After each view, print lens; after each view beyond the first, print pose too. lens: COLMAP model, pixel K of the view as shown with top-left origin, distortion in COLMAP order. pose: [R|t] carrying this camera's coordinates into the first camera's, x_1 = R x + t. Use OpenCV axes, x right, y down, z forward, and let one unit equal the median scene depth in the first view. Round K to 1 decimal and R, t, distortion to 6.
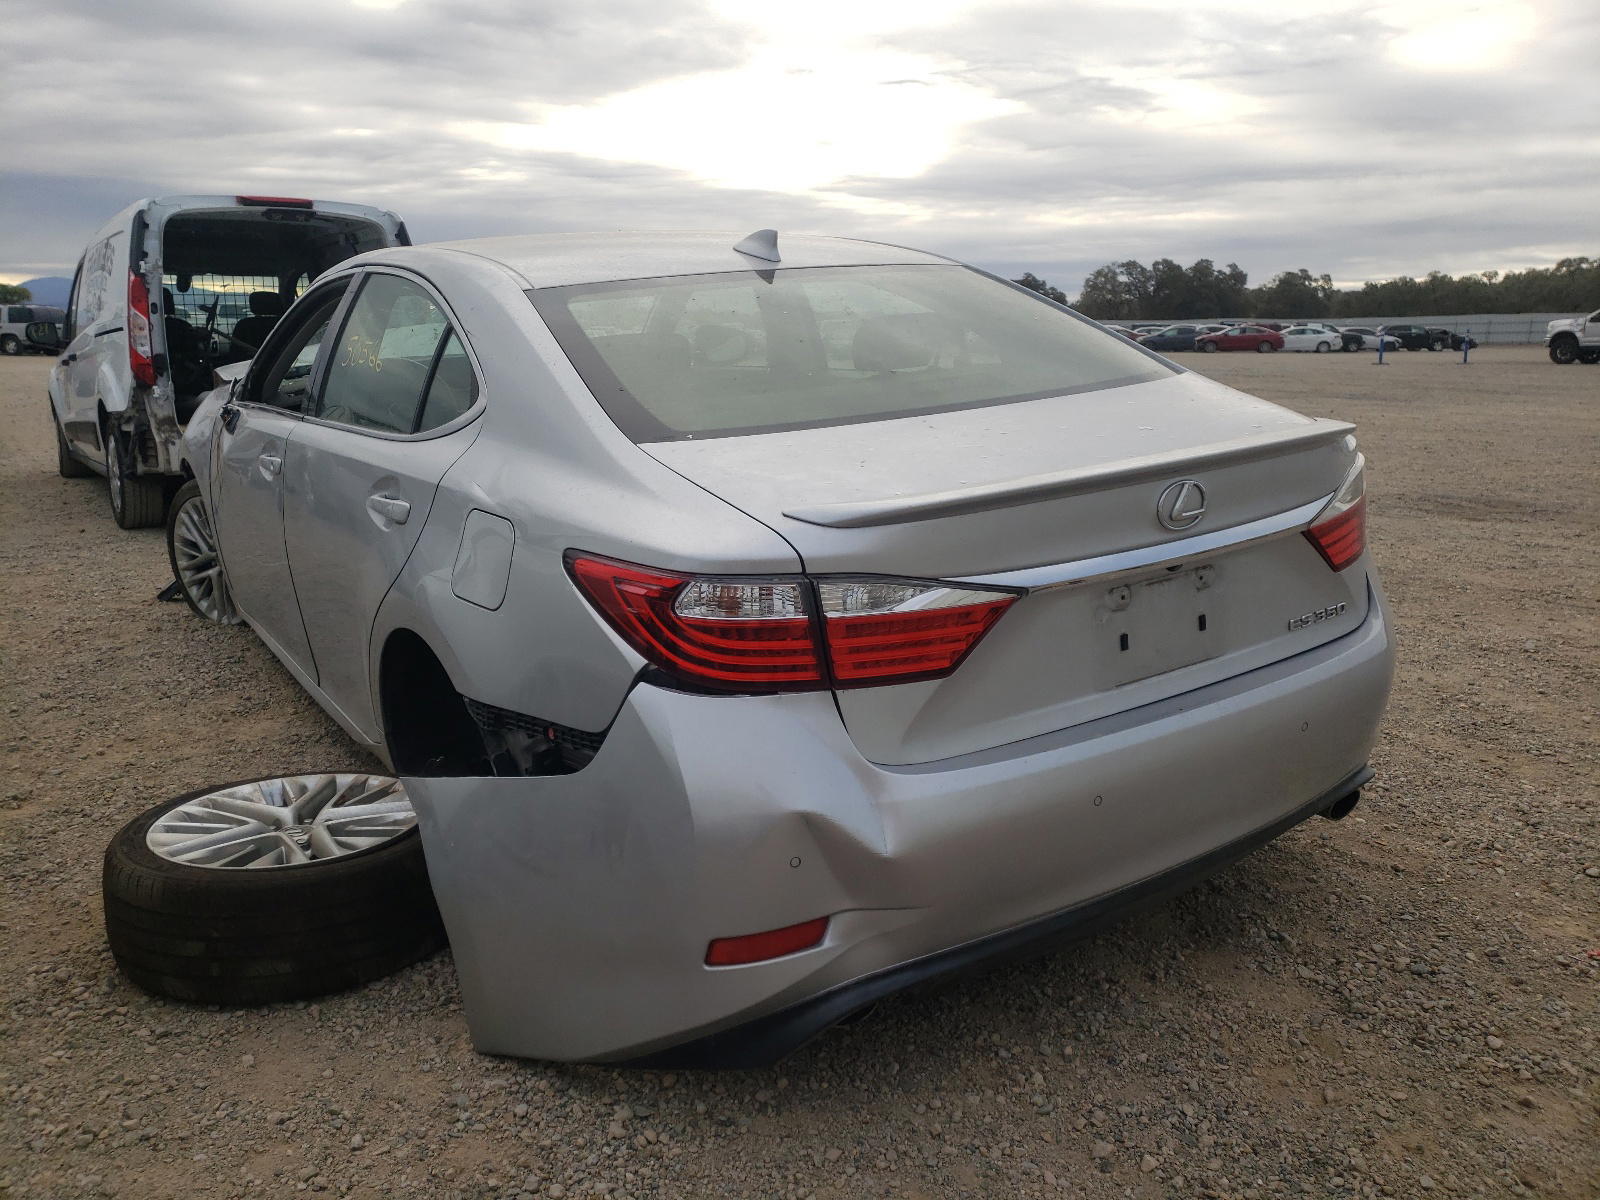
lens RADIAL K [[1219.1, 0, 800.0], [0, 1219.1, 600.0], [0, 0, 1]] dist [0.029108, -0.013537]
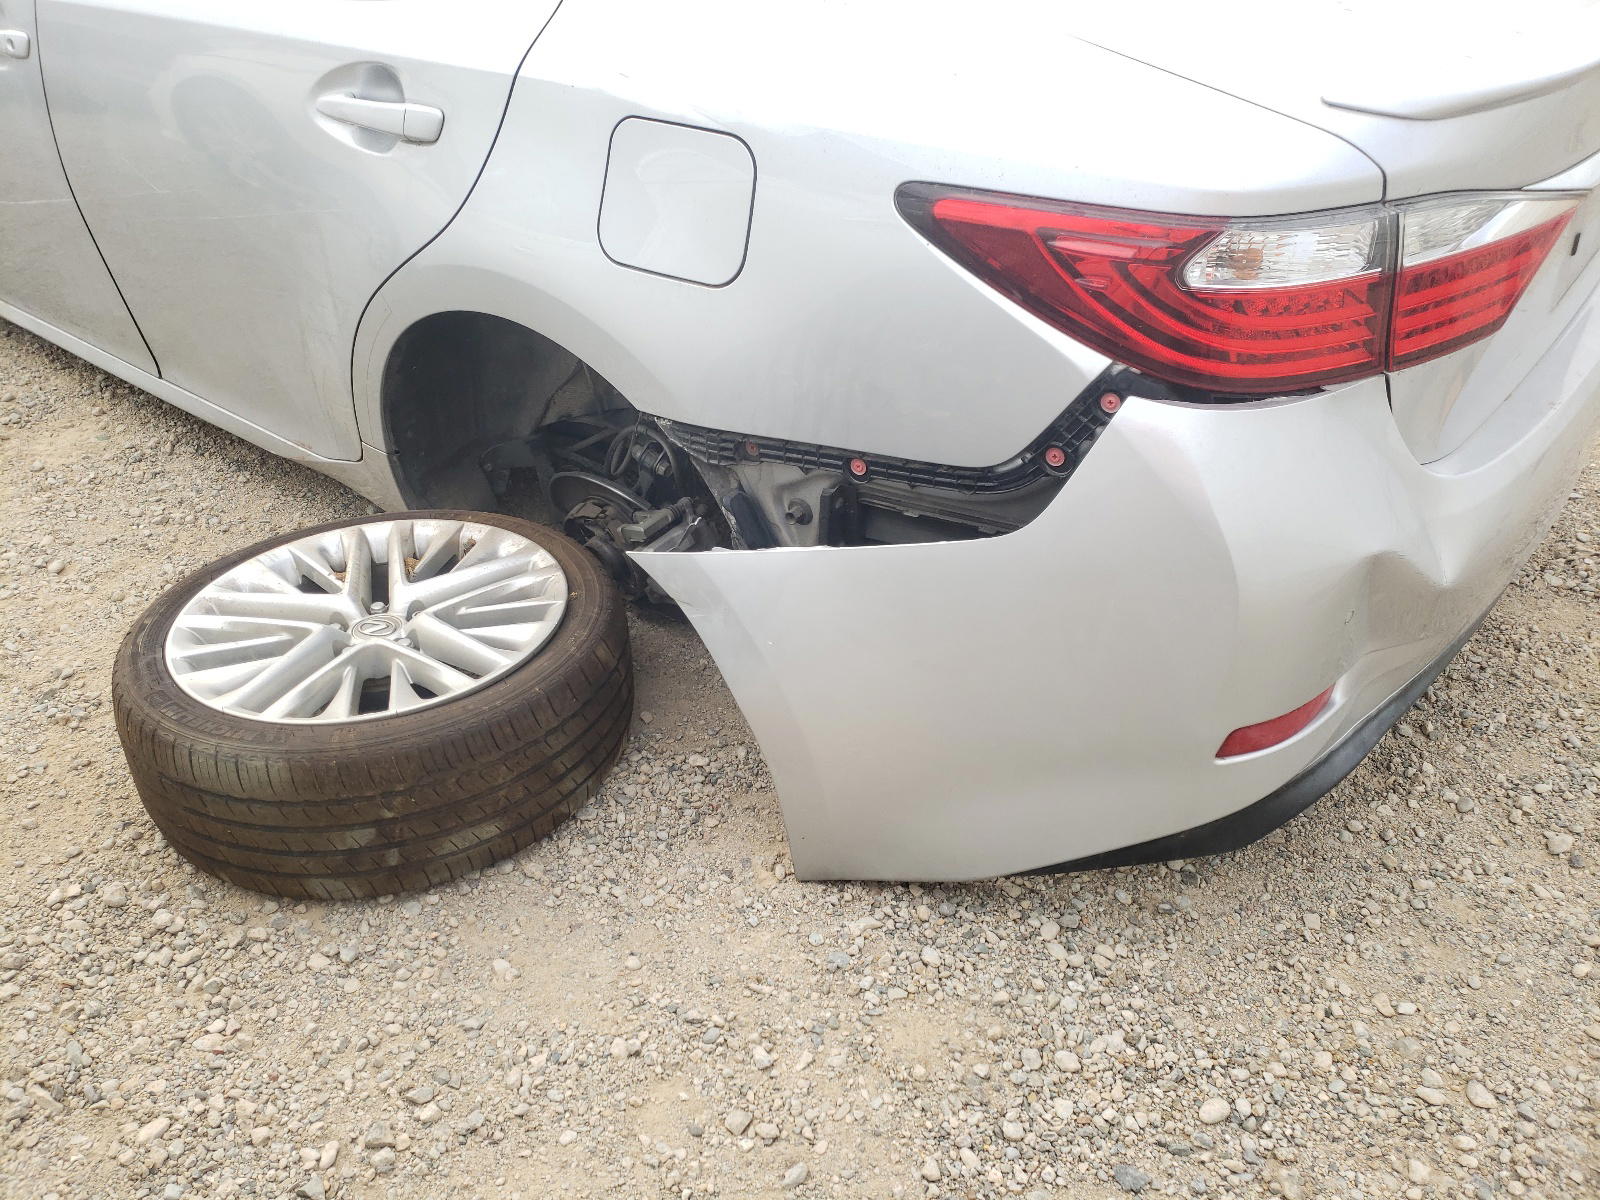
lens RADIAL K [[1219.1, 0, 800.0], [0, 1219.1, 600.0], [0, 0, 1]] dist [0.029108, -0.013537]
pose [[0.953274, -0.173882, 0.247049, -0.459222], [0.074496, 0.927800, 0.365564, -0.081516], [-0.292777, -0.330079, 0.897402, 0.407696]]
